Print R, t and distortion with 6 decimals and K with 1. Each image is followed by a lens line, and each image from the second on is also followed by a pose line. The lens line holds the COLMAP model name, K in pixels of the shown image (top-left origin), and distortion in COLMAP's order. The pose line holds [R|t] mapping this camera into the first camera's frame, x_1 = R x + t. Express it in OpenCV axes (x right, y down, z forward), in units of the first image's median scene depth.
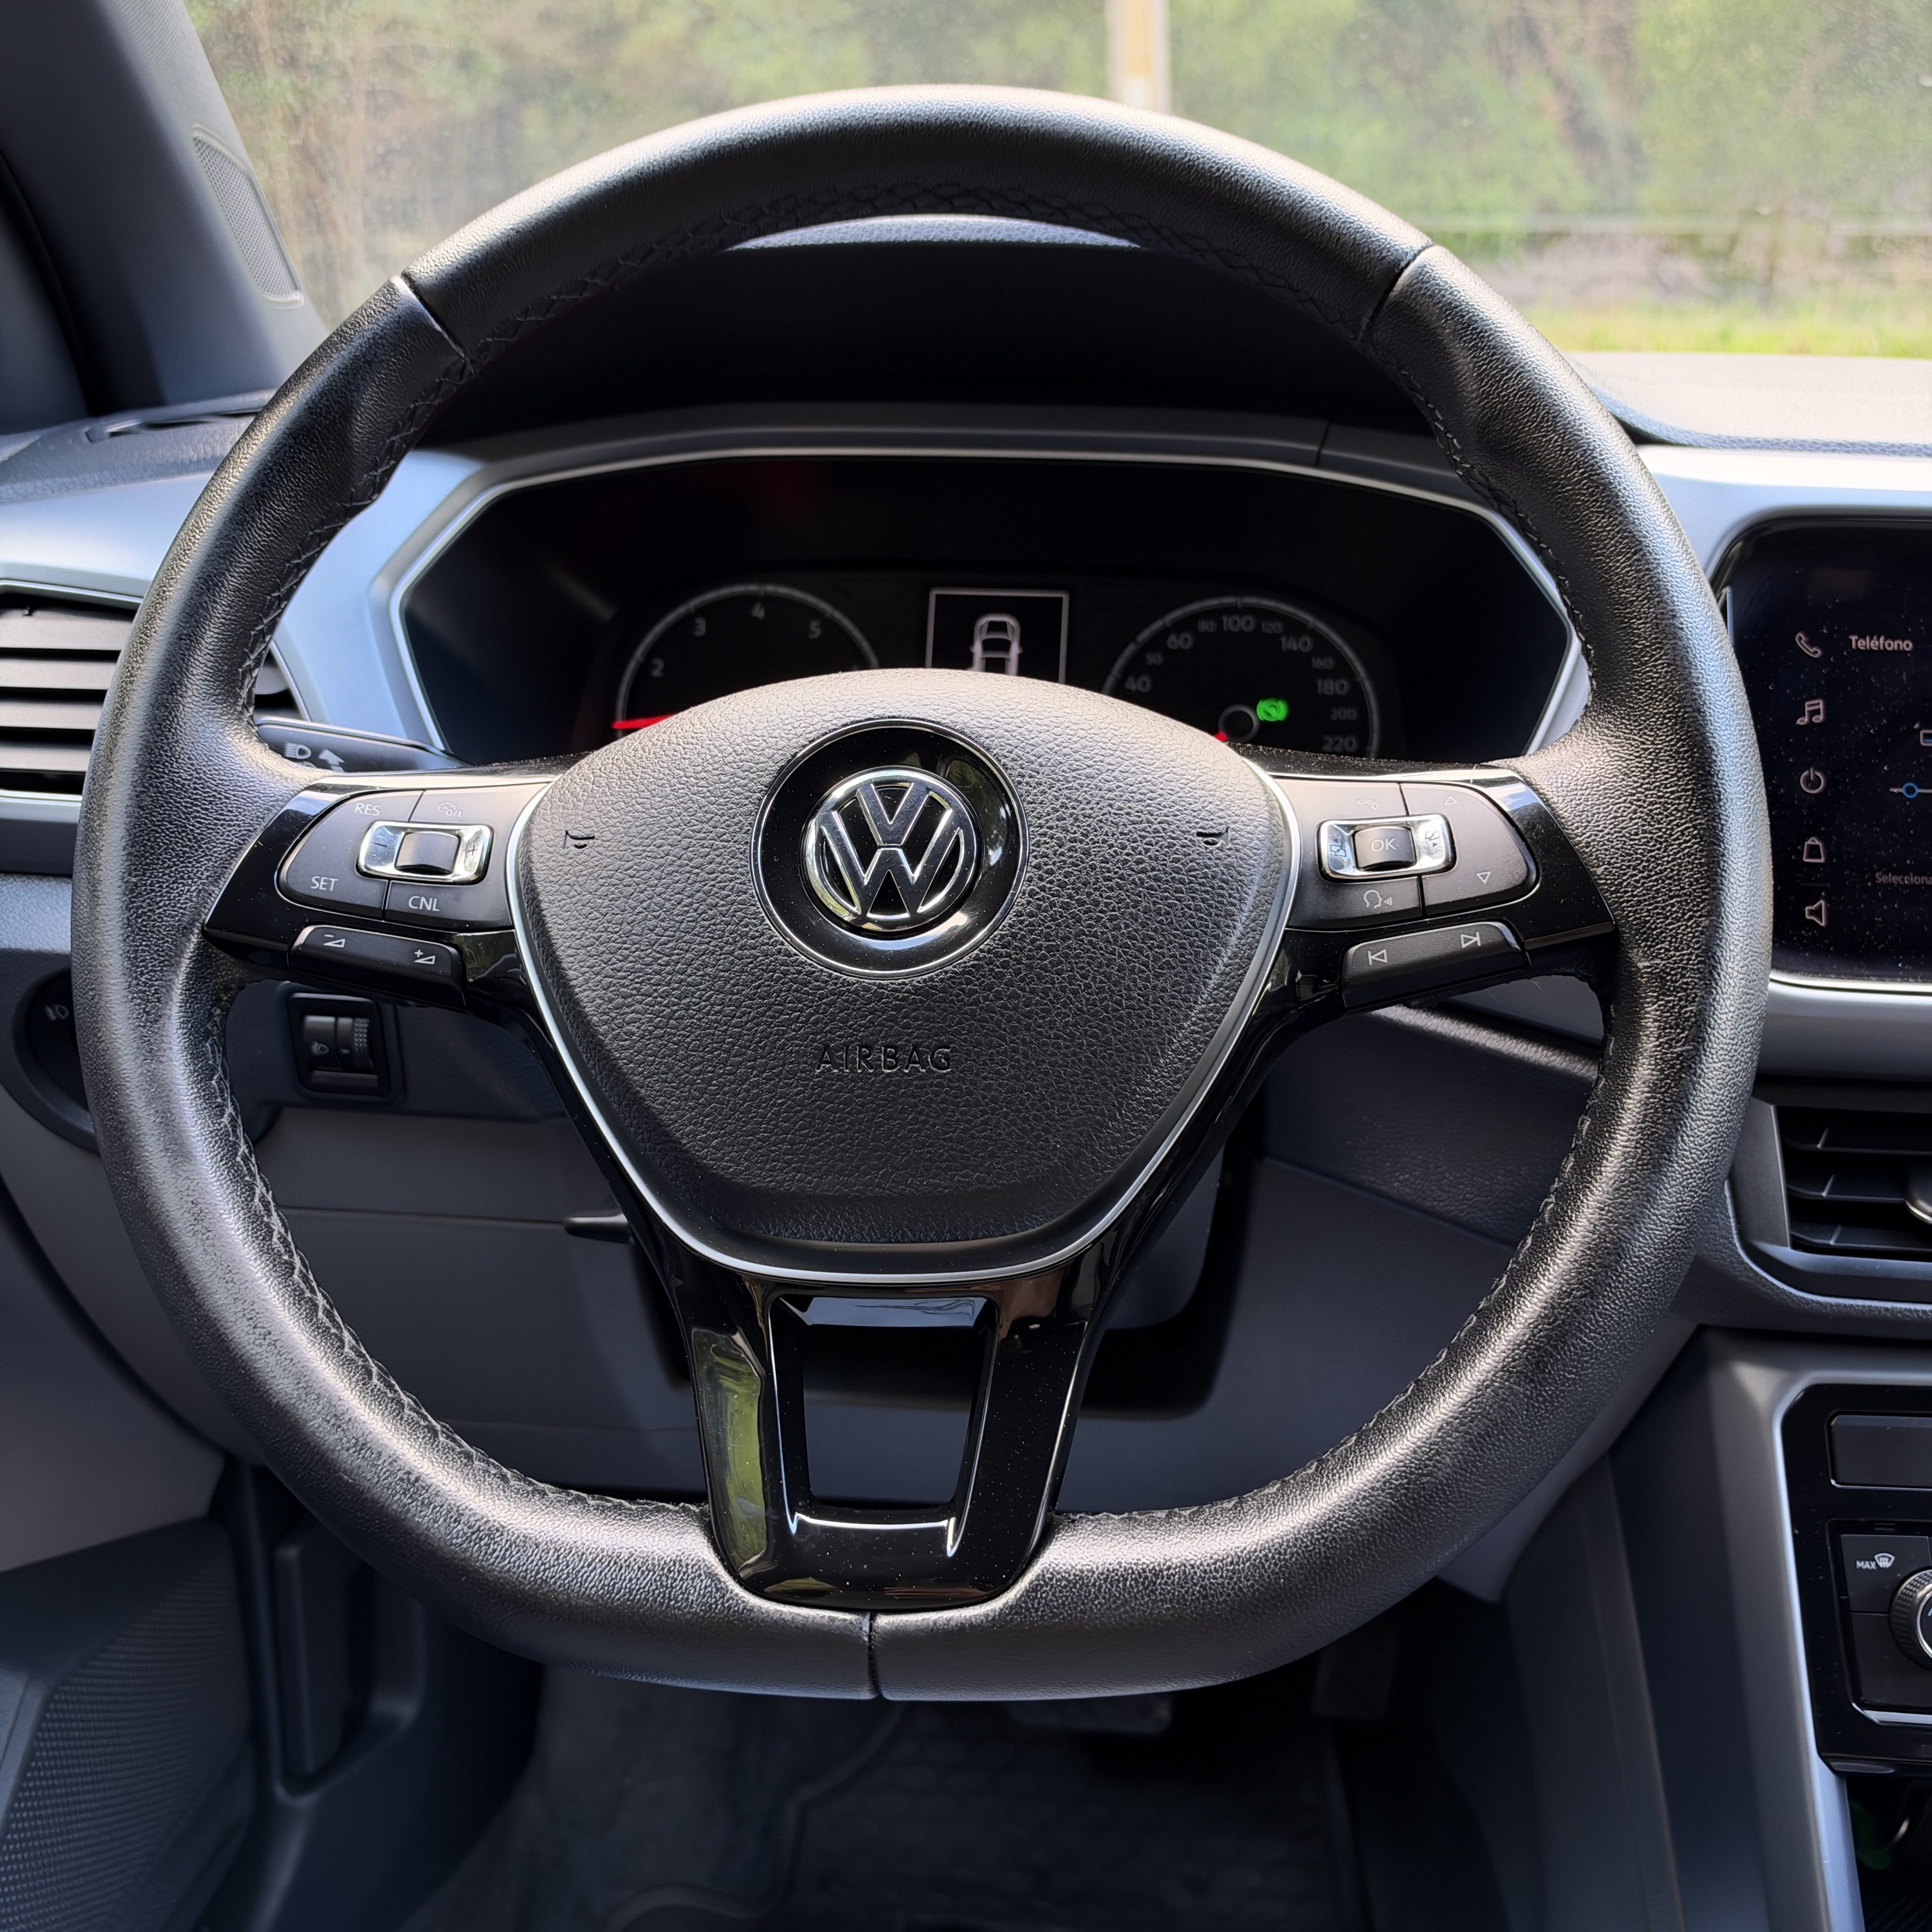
lens RADIAL K [[1846.8, 0, 962.9], [0, 1846.8, 954.0], [0, 0, 1]] dist [0.154297, -0.354492]
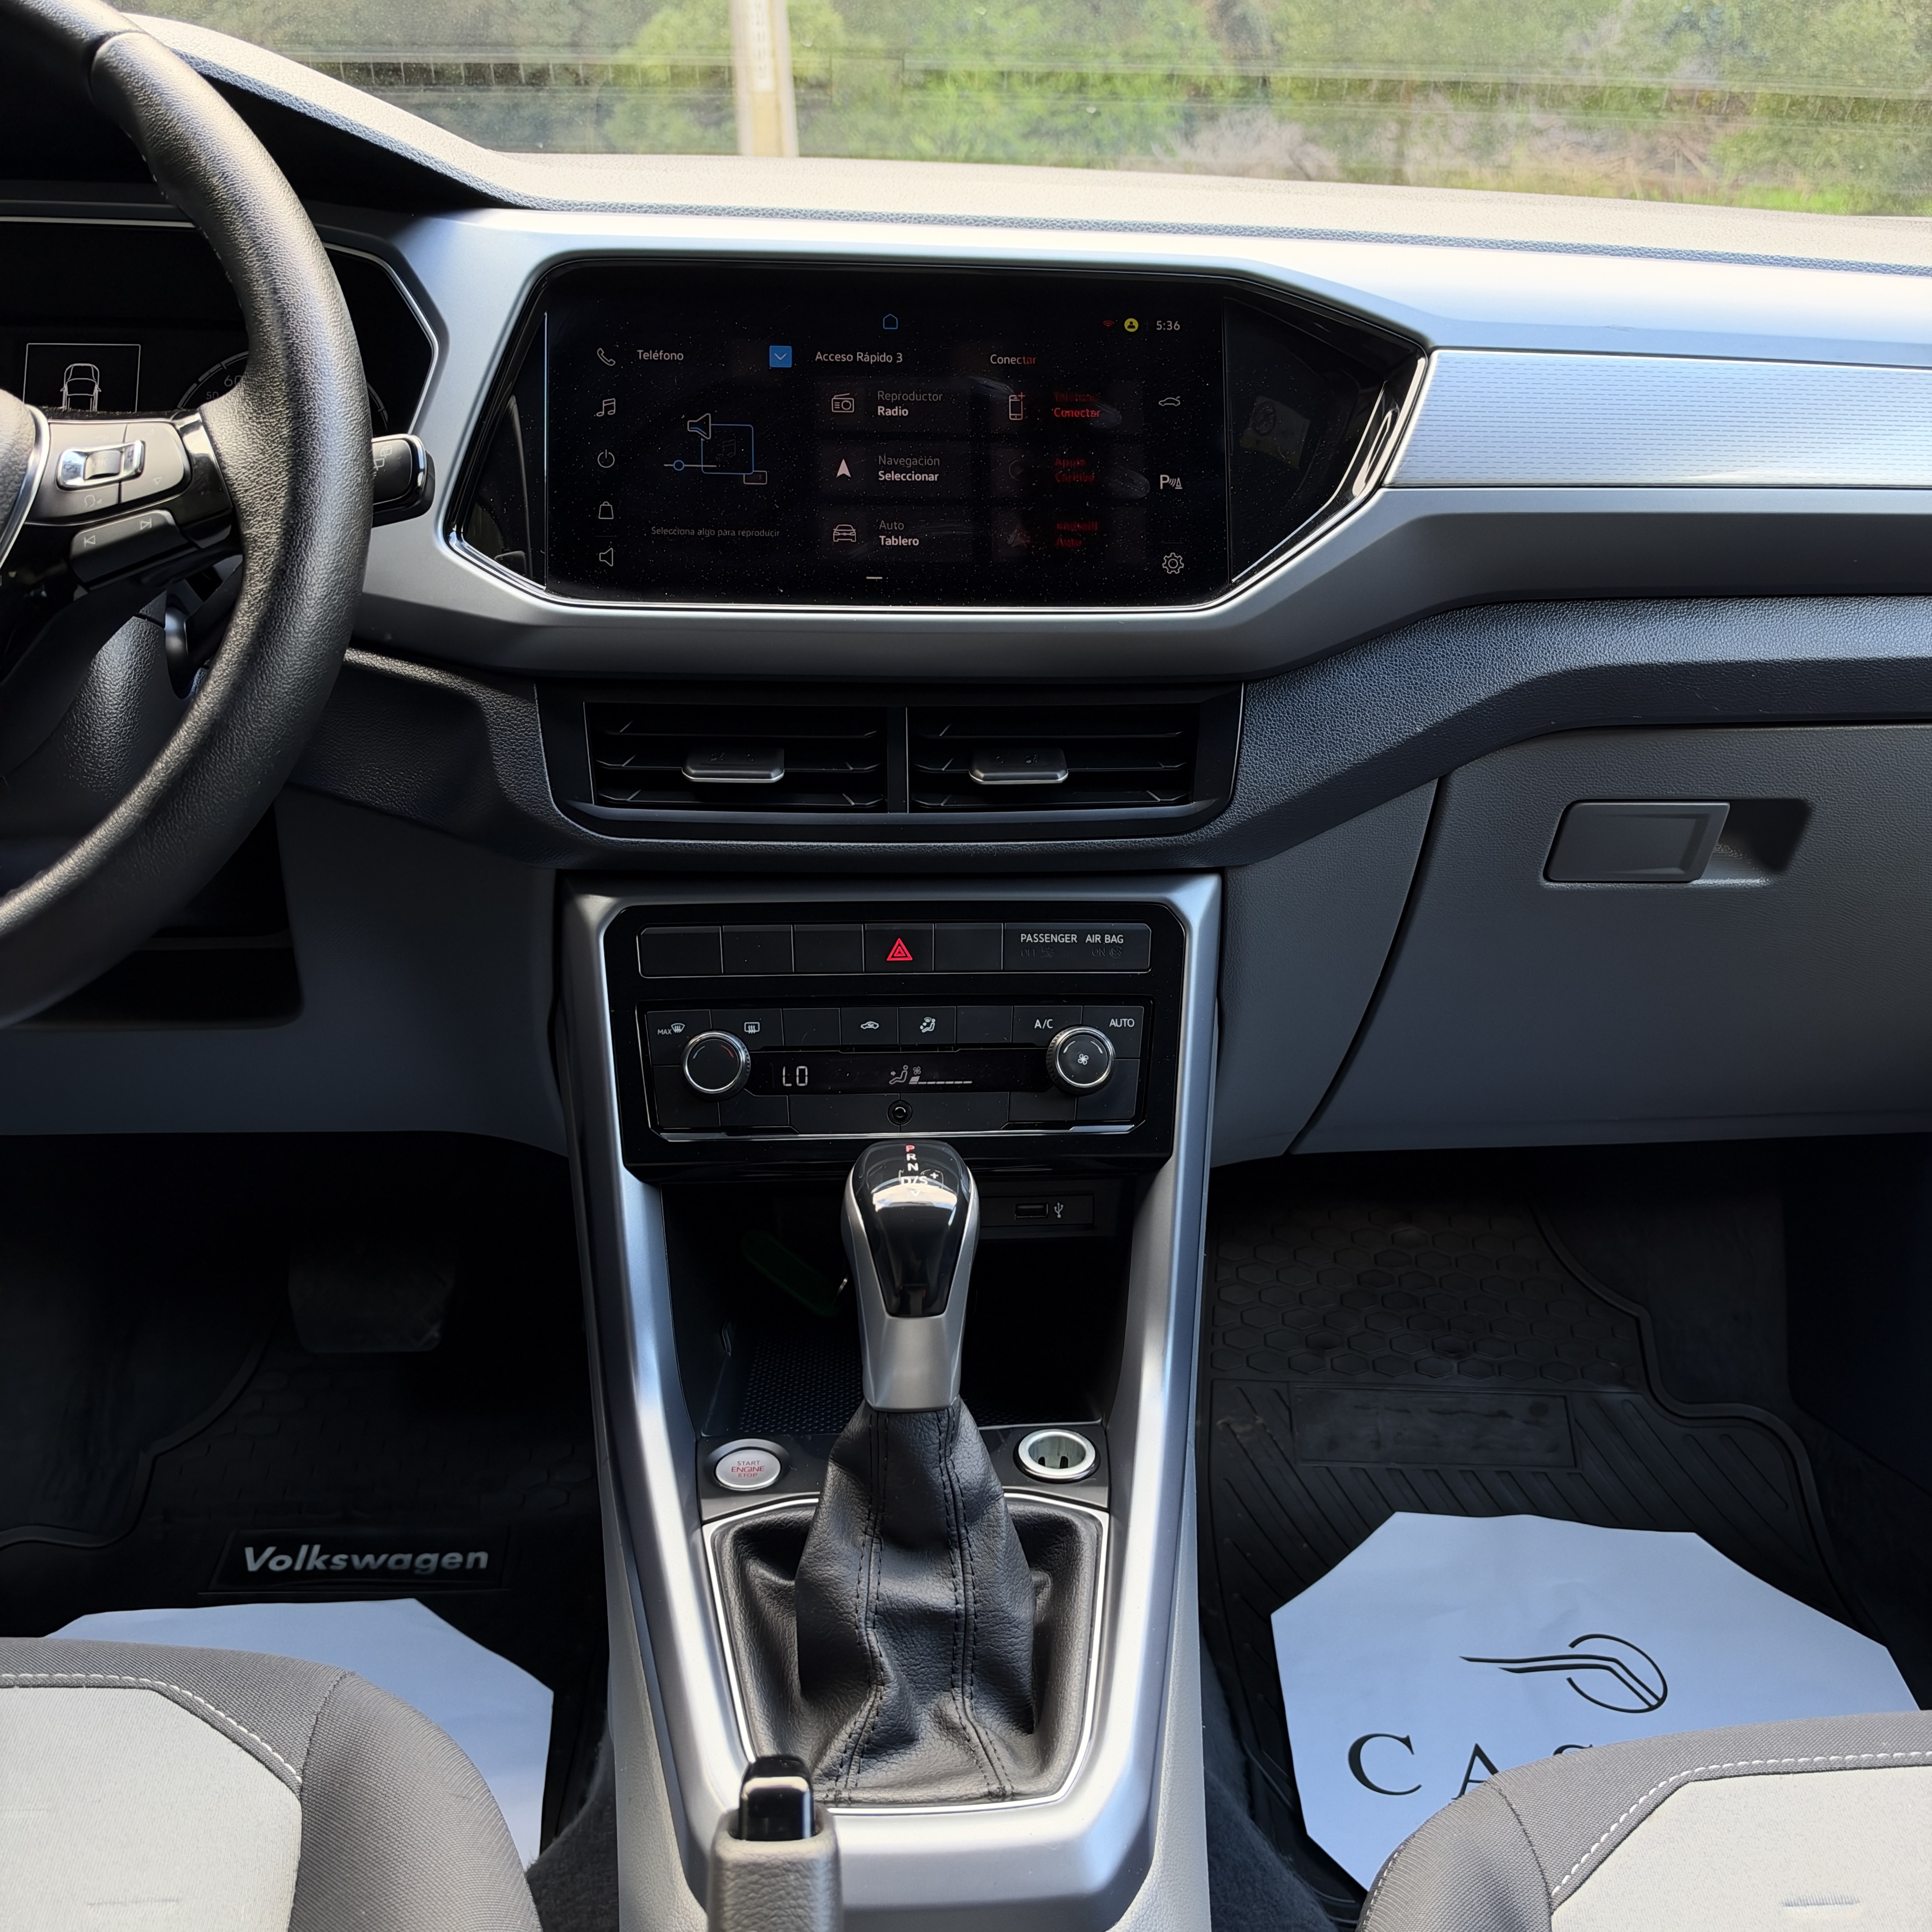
lens RADIAL K [[1846.8, 0, 962.9], [0, 1846.8, 954.0], [0, 0, 1]] dist [0.154297, -0.354492]
pose [[0.987184, -0.049745, 0.151636, 0.488563], [0.041353, 0.997459, 0.058005, 0.195653], [-0.154137, -0.050991, 0.986733, -0.380351]]
